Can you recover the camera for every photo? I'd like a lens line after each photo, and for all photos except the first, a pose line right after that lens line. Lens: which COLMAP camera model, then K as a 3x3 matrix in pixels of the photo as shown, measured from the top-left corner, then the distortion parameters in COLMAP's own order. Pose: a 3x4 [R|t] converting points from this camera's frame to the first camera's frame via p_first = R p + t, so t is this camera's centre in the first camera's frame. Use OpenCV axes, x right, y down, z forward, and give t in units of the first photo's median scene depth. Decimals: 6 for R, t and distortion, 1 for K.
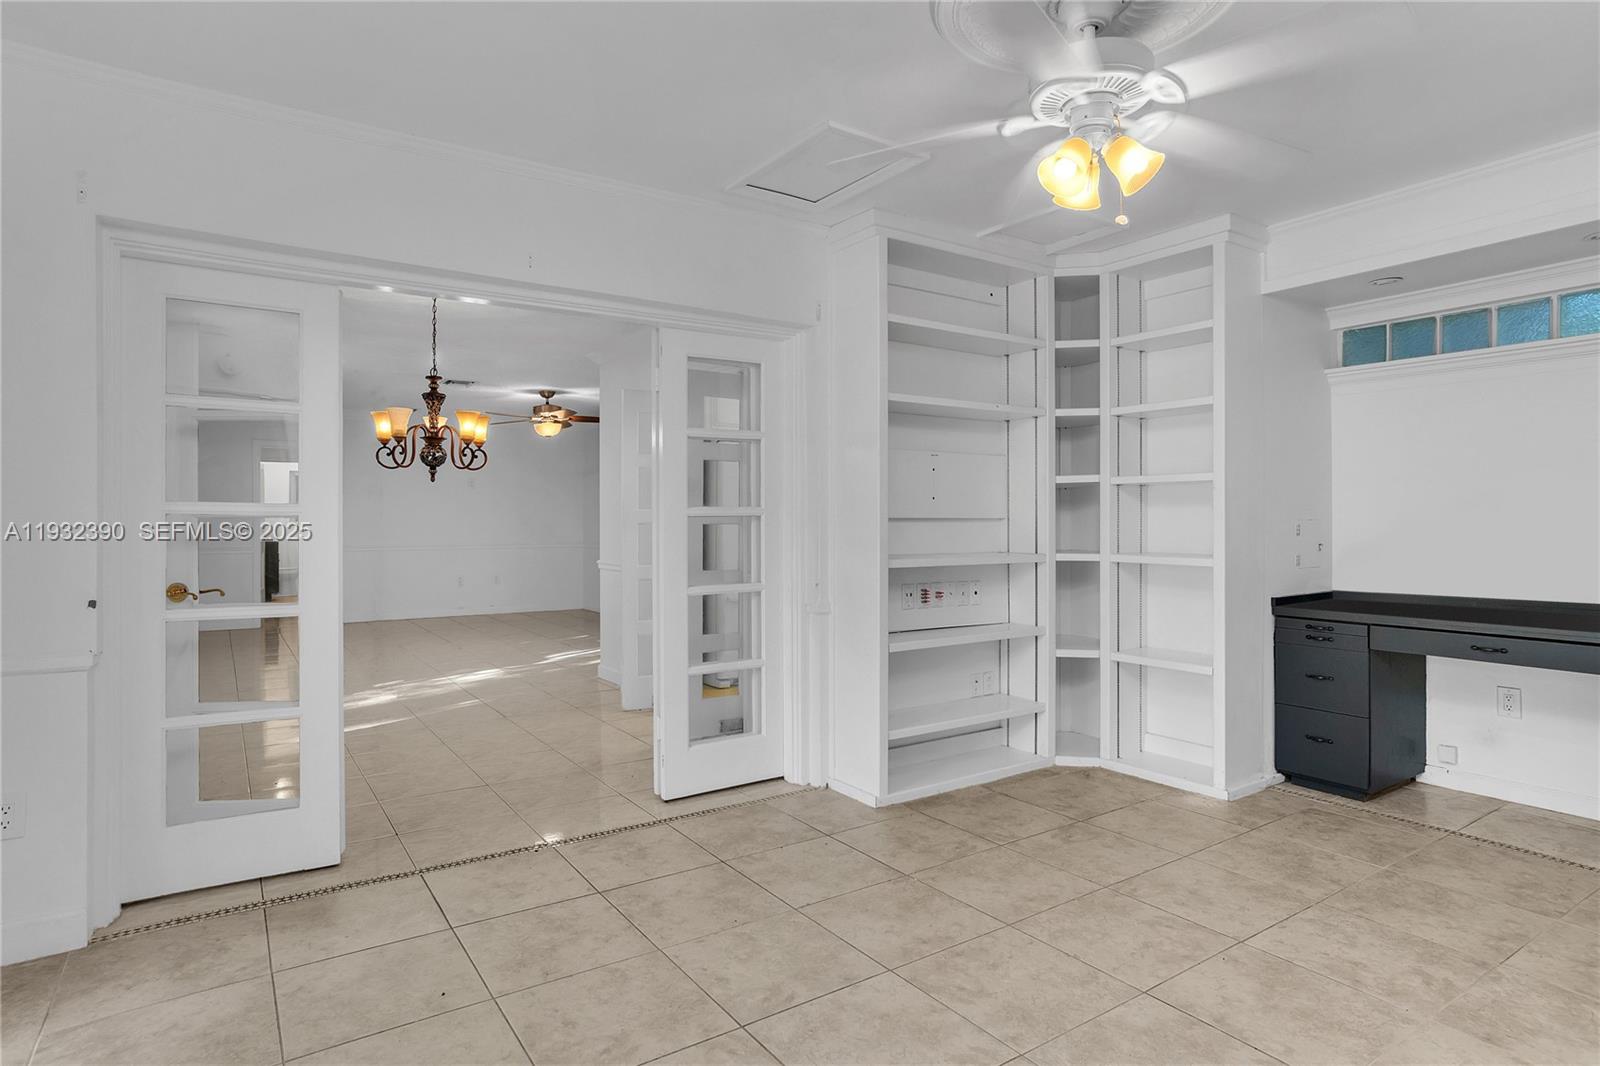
lens RADIAL K [[869.5, 0, 800.5], [0, 869.5, 524.3], [0, 0, 1]] dist [-0.050887, 0.031078]
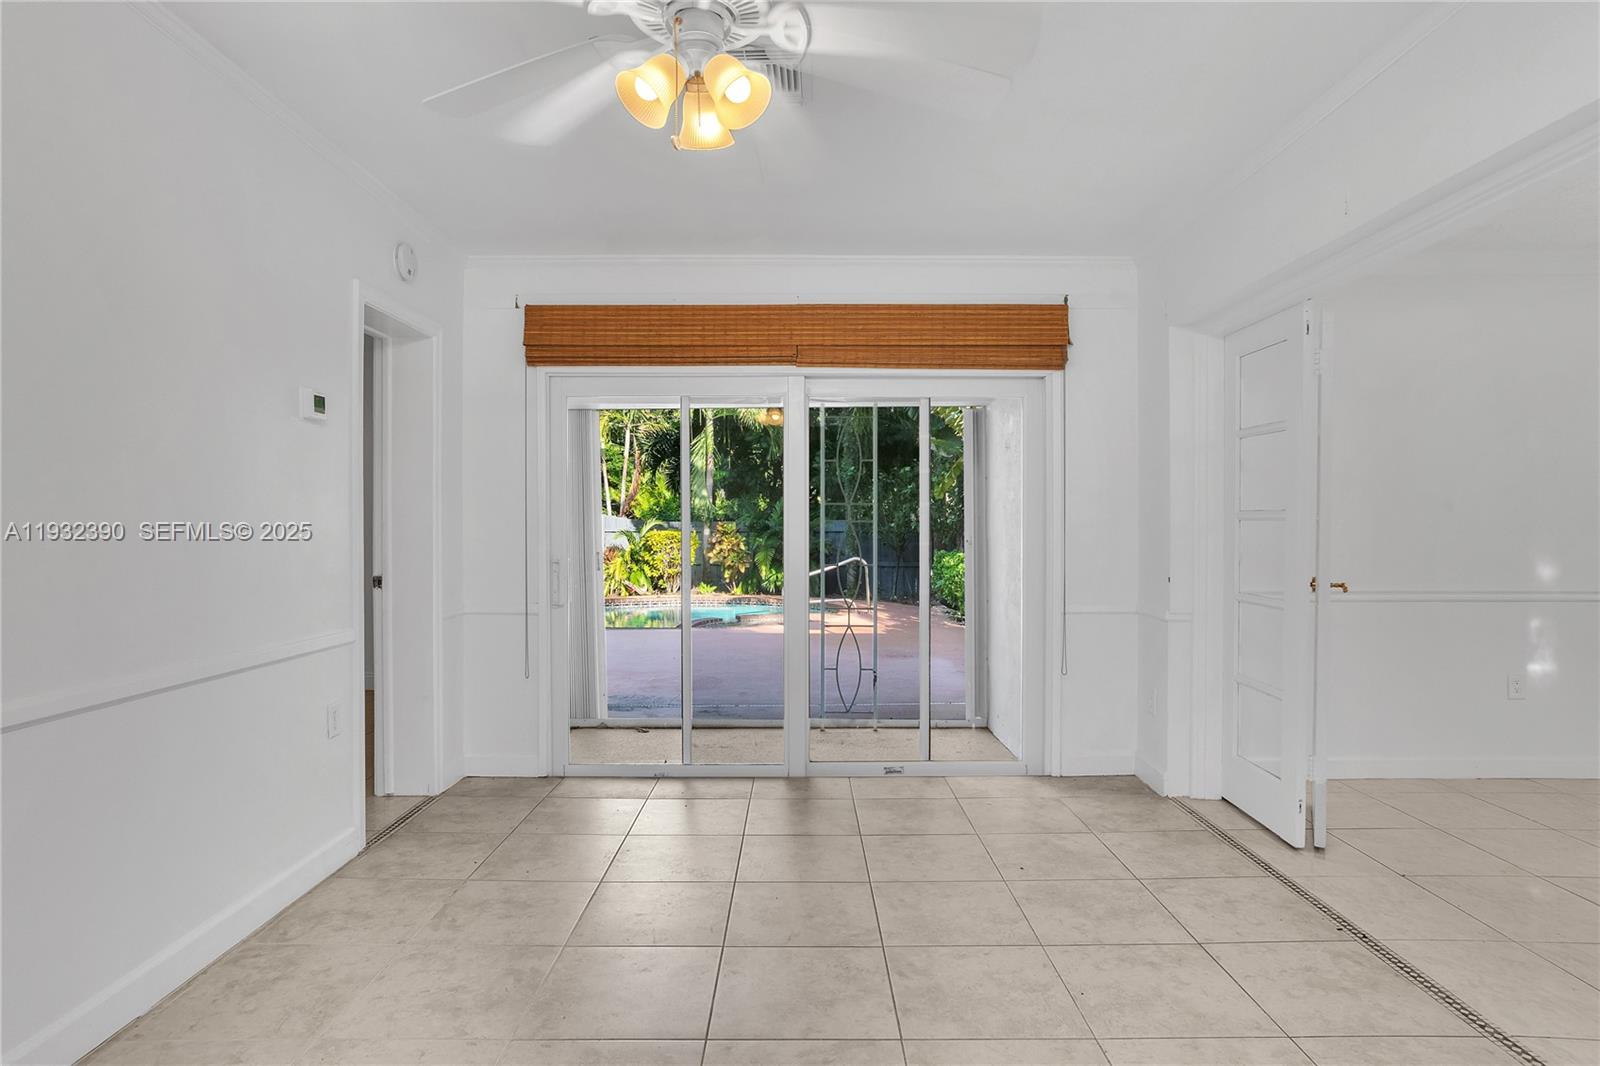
lens RADIAL K [[869.5, 0, 800.5], [0, 869.5, 524.3], [0, 0, 1]] dist [-0.050887, 0.031078]
pose [[-0.563299, 0.002143, -0.826250, 0.754245], [0.001477, 0.999998, 0.001586, -0.008848], [0.826252, -0.000327, -0.563301, 1.197982]]
